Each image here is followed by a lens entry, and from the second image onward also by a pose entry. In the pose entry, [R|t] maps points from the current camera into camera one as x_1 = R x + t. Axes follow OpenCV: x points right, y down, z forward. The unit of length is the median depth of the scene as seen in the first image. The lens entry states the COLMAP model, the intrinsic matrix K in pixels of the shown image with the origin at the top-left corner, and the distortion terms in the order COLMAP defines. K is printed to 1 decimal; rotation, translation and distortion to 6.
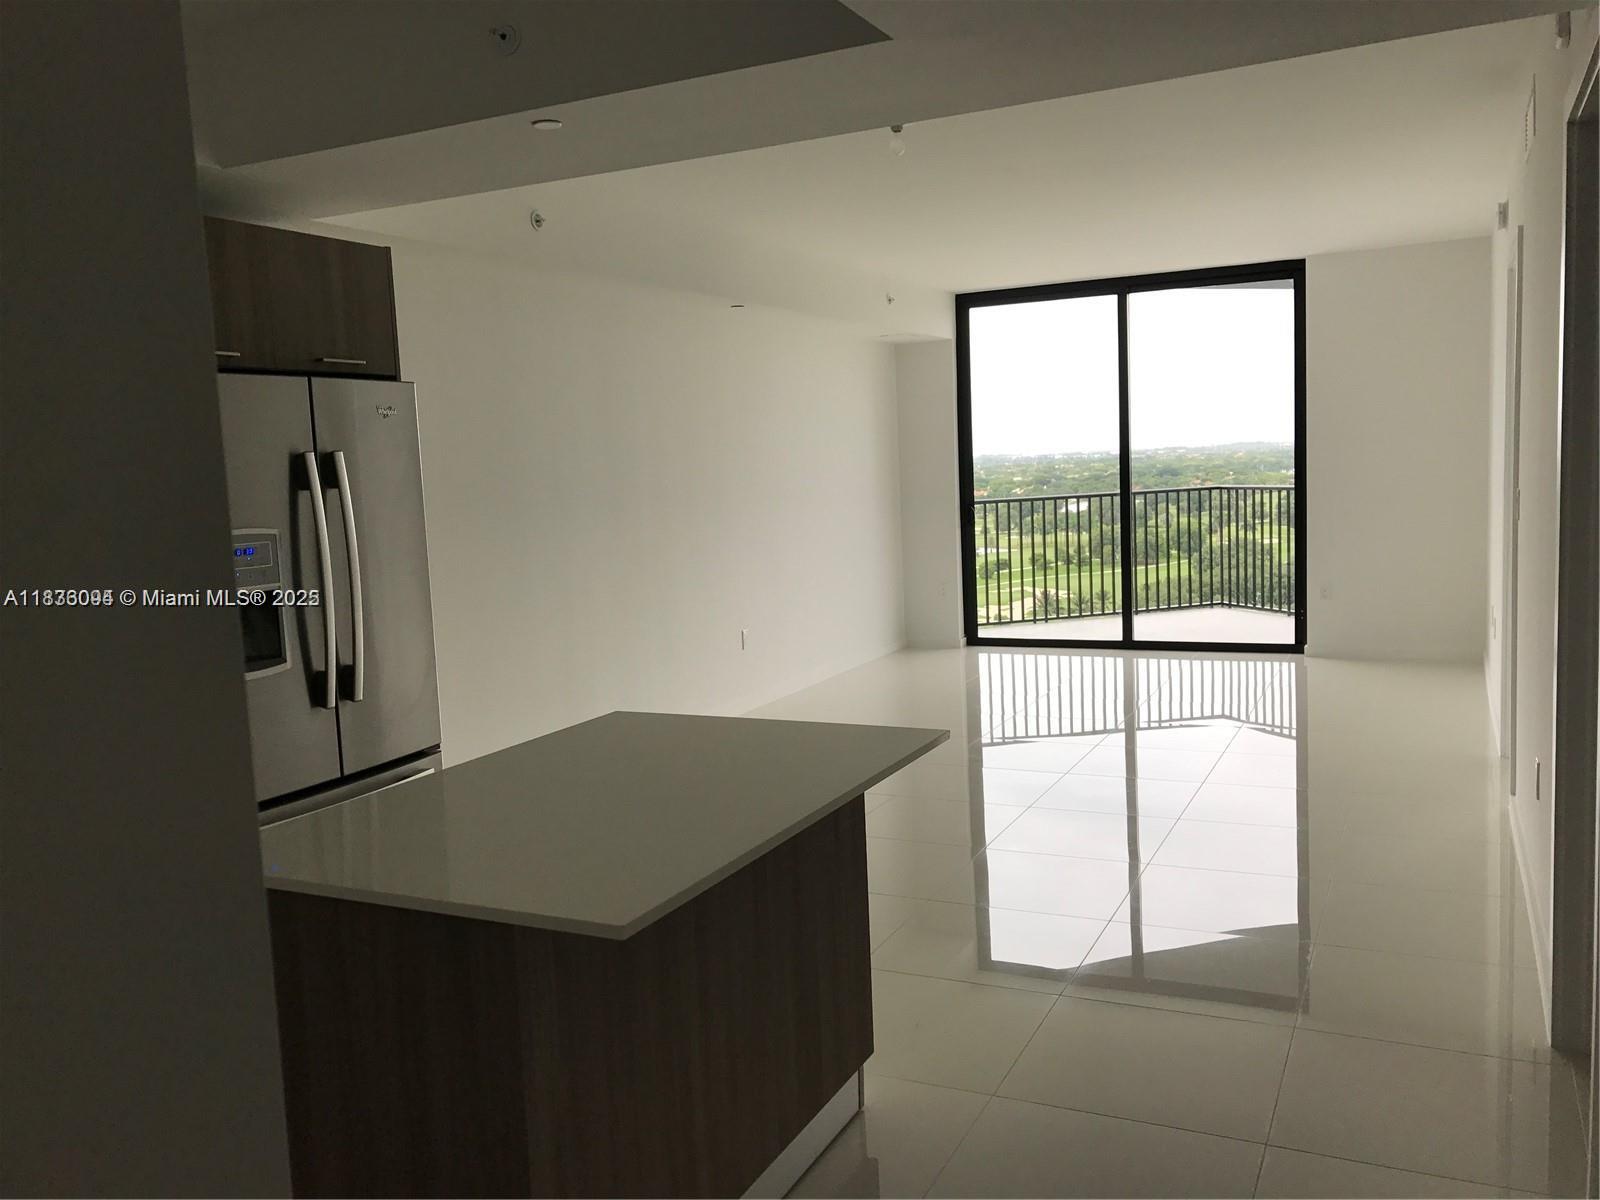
lens RADIAL K [[1333.0, 0, 800.0], [0, 1333.0, 600.0], [0, 0, 1]] dist [0.052735, -0.009433]
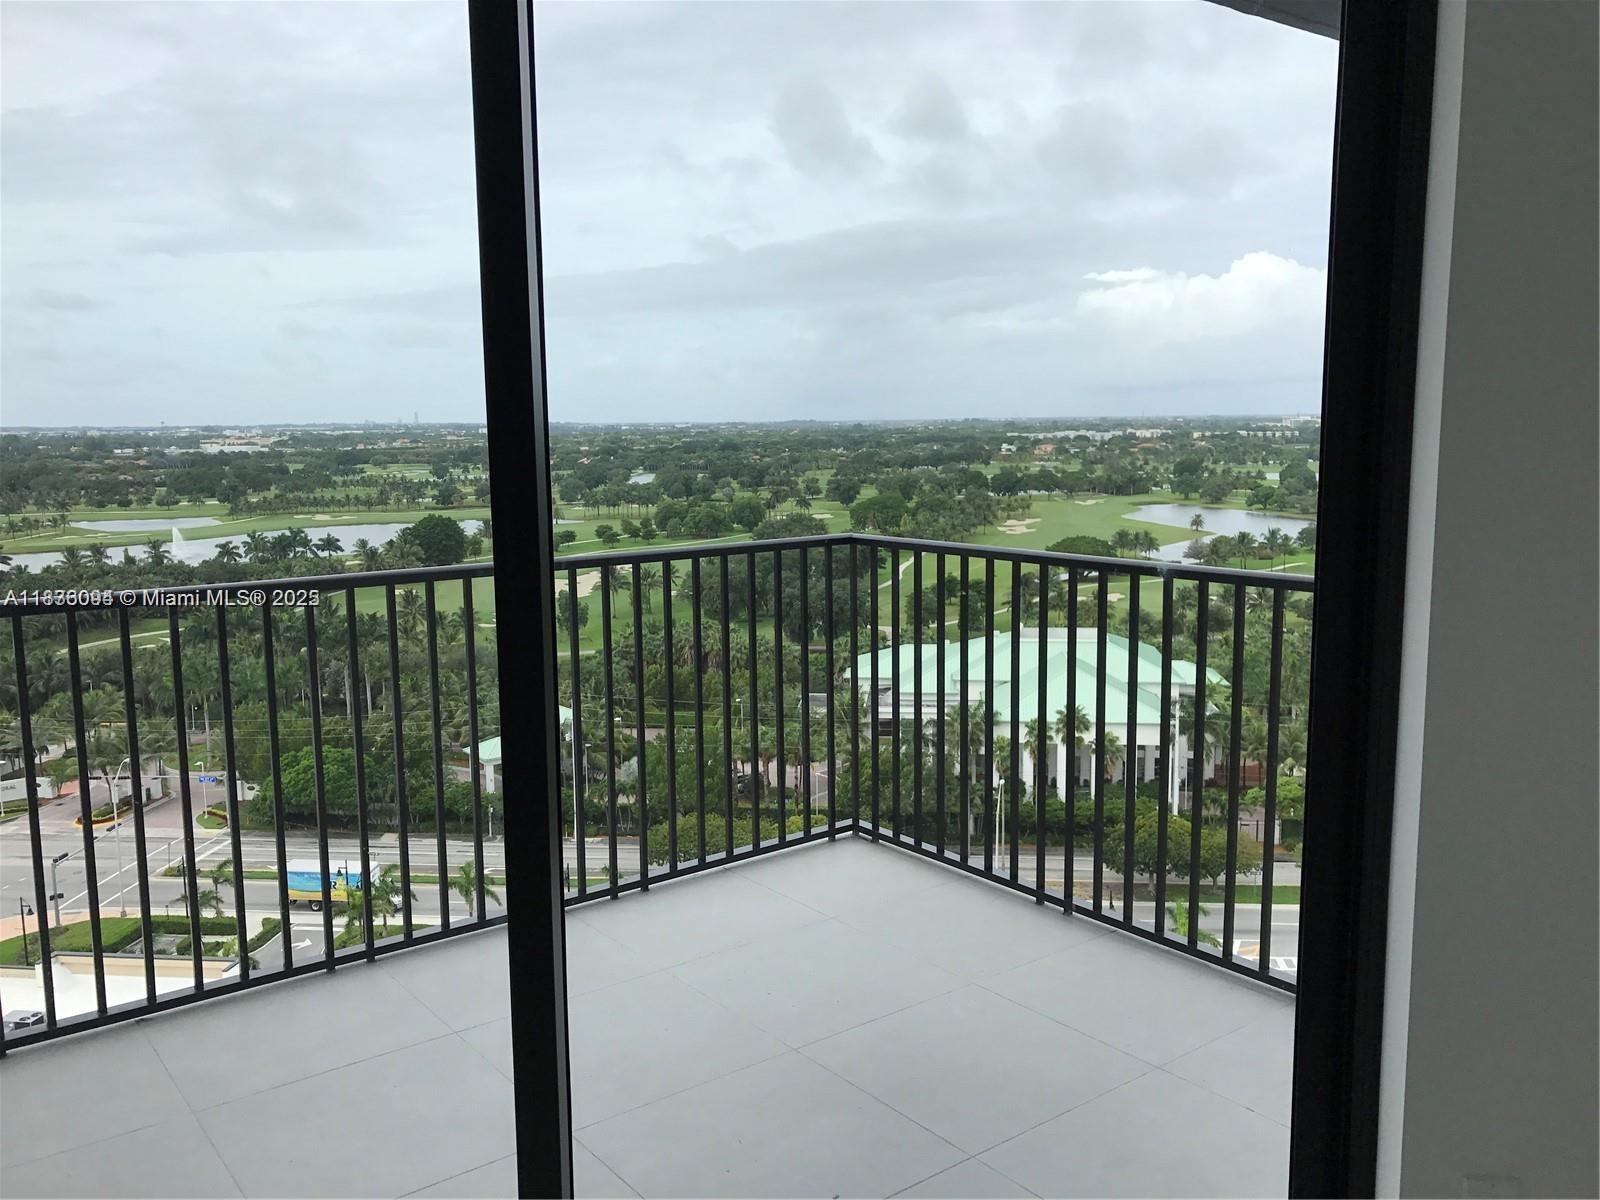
lens RADIAL K [[1333.0, 0, 800.0], [0, 1333.0, 600.0], [0, 0, 1]] dist [0.052735, -0.009433]
pose [[0.948859, -0.004750, 0.315664, 0.081683], [-0.002391, 0.999750, 0.022231, -0.022712], [-0.315691, -0.021849, 0.948611, 0.283859]]
